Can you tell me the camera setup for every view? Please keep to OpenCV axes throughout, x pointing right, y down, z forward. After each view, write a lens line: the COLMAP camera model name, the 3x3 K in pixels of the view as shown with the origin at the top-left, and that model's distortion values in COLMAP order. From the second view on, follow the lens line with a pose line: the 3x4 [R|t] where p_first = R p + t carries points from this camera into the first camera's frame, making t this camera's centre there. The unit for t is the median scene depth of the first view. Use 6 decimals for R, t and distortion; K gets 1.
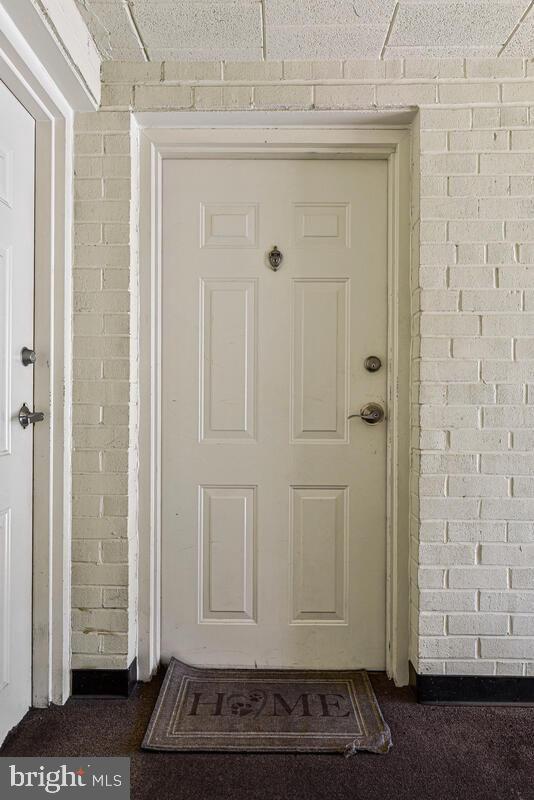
lens RADIAL K [[514.3, 0, 263.9], [0, 514.3, 401.8], [0, 0, 1]] dist [0.007245, -0.004136]
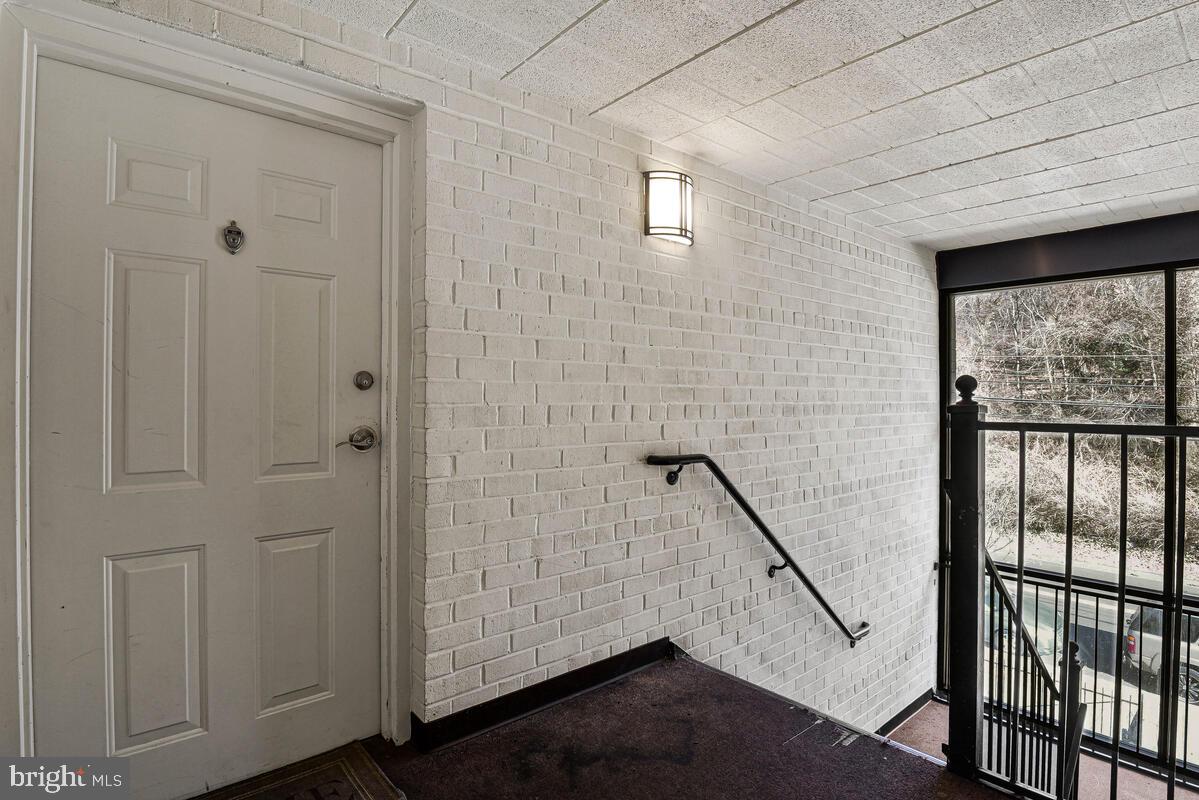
lens RADIAL K [[611.2, 0, 600.8], [0, 611.2, 394.6], [0, 0, 1]] dist [-0.018284, -0.006520]
pose [[0.749666, -0.000826, 0.661816, -0.179152], [0.000750, 1.000000, 0.000398, -0.055728], [-0.661816, 0.000198, 0.749666, -0.015232]]
